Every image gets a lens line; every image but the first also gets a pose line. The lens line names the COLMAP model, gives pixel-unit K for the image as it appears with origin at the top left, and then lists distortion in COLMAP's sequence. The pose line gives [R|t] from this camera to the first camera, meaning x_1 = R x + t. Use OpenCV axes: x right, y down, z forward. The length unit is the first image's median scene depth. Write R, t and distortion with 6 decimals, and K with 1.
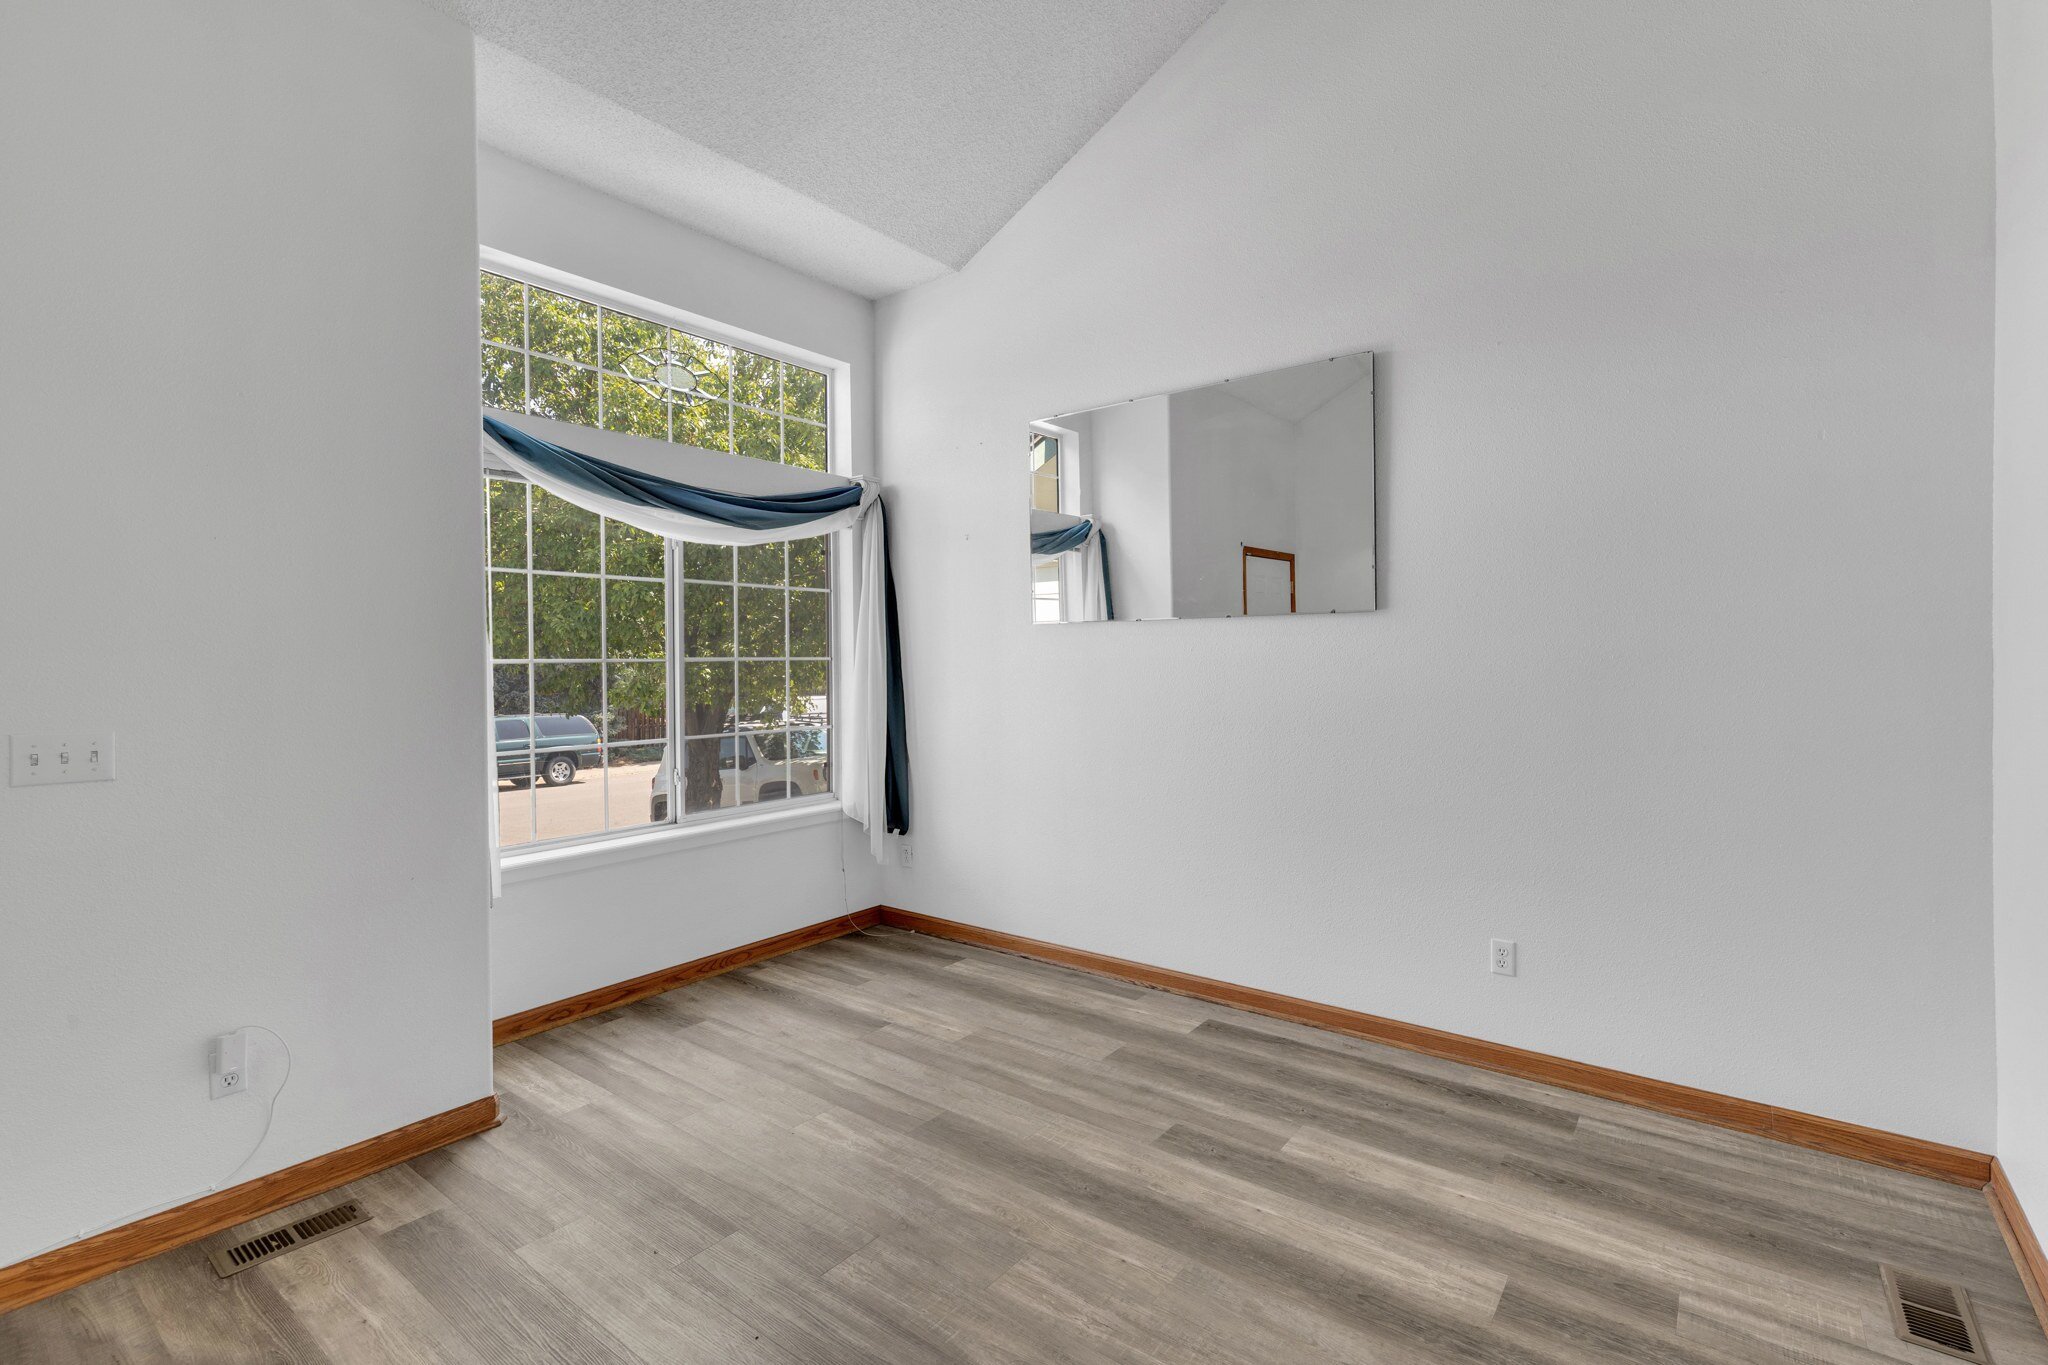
lens RADIAL K [[926.6, 0, 1044.9], [0, 926.6, 674.5], [0, 0, 1]] dist [0.013497, -0.000957]
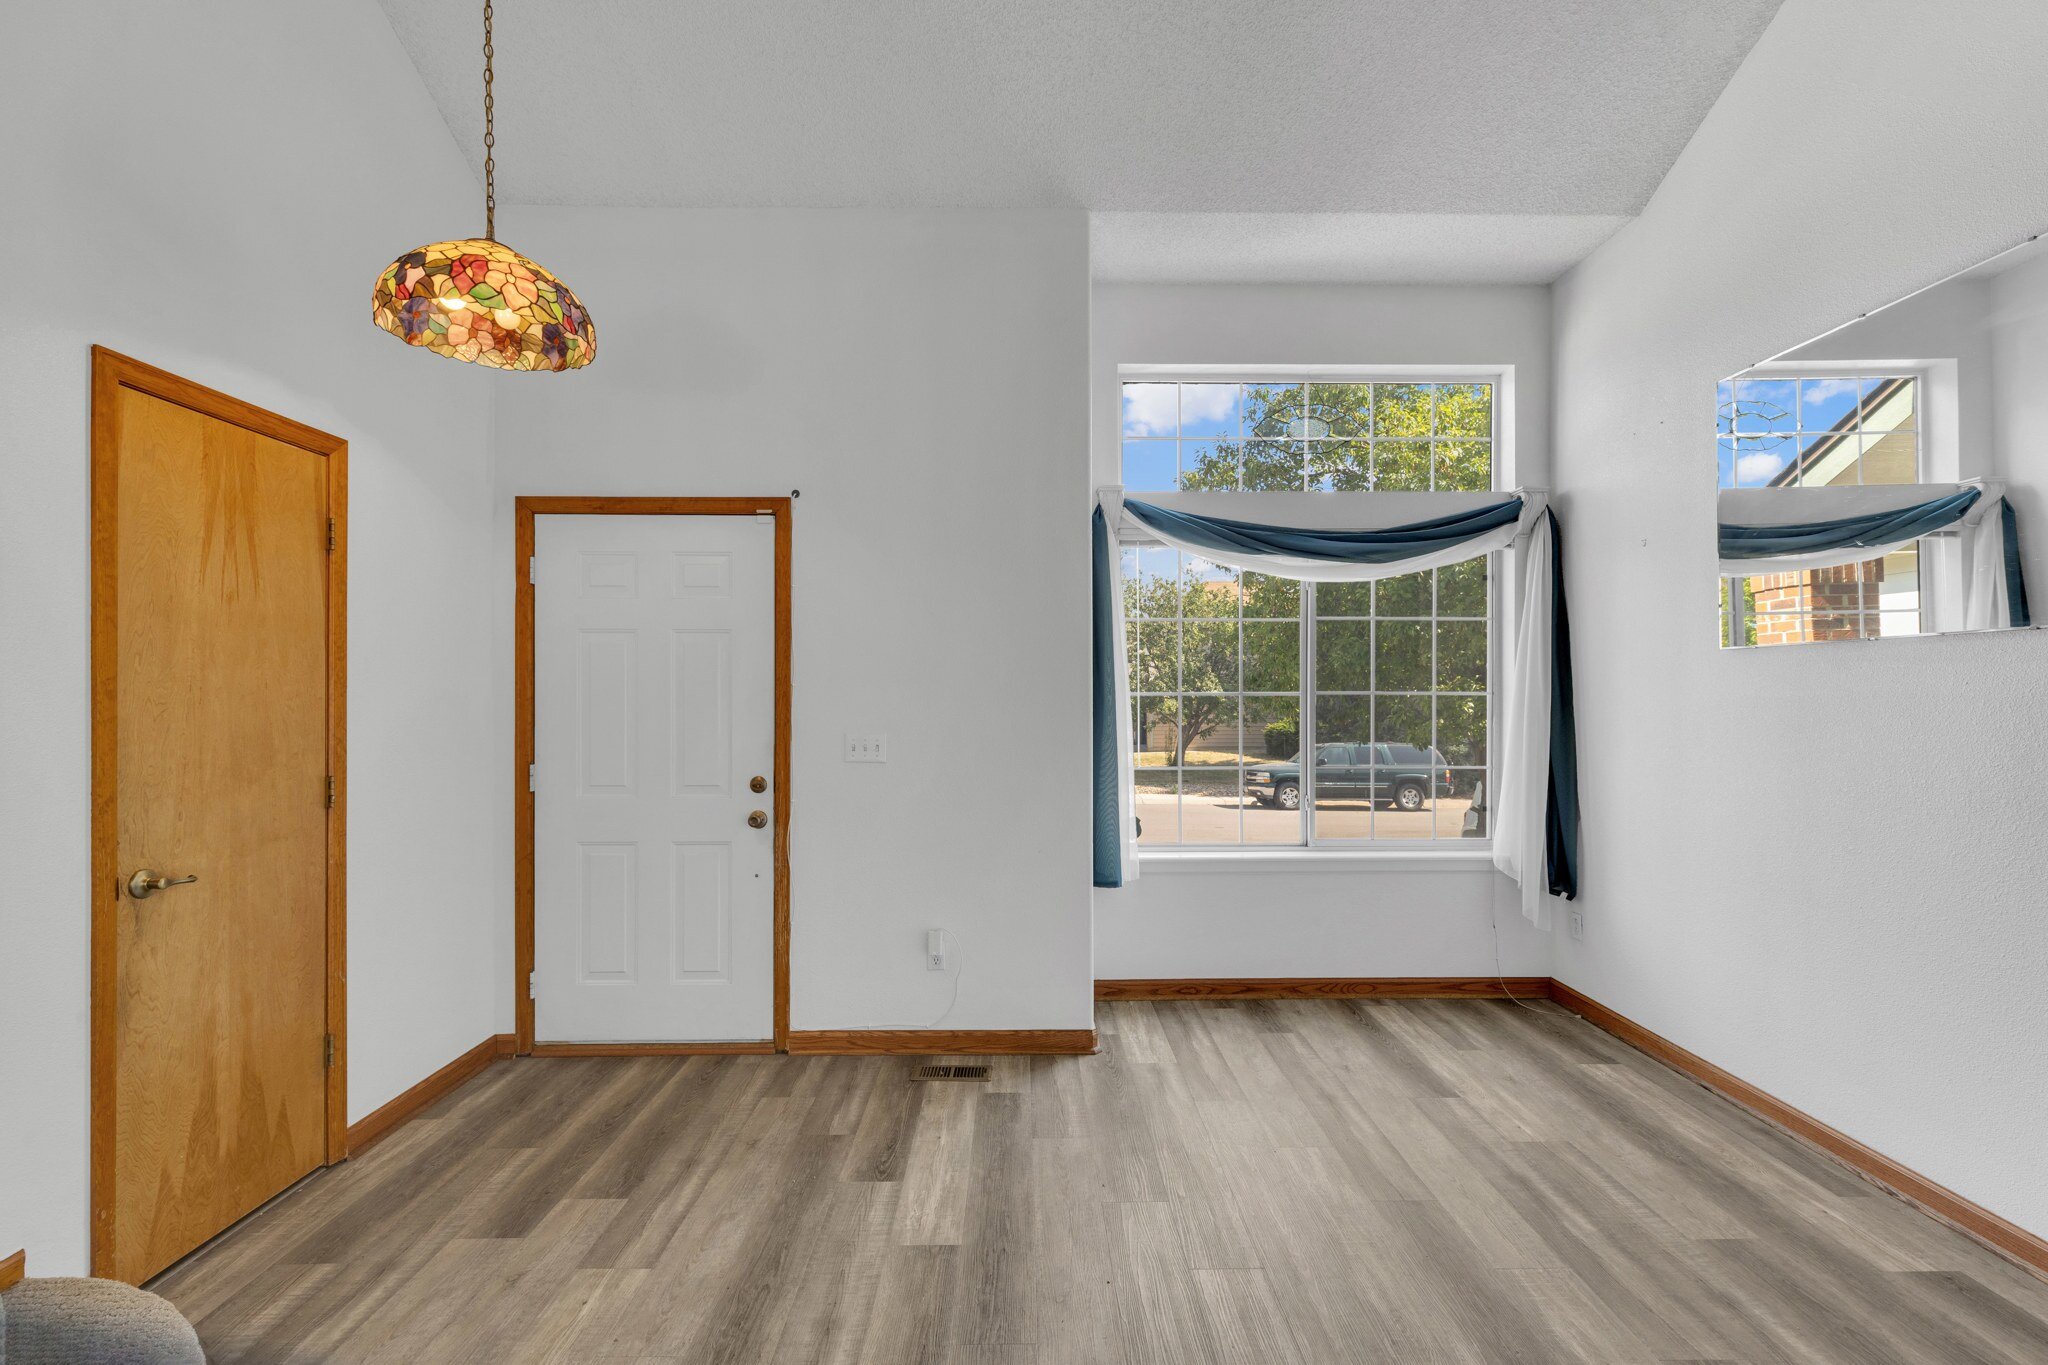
lens RADIAL K [[918.4, 0, 1035.0], [0, 918.4, 704.6], [0, 0, 1]] dist [0.011280, -0.000813]
pose [[0.621192, 0.017922, -0.783453, 0.252571], [-0.020463, 0.999769, 0.006645, -0.003192], [0.783391, 0.011904, 0.621415, 0.105876]]
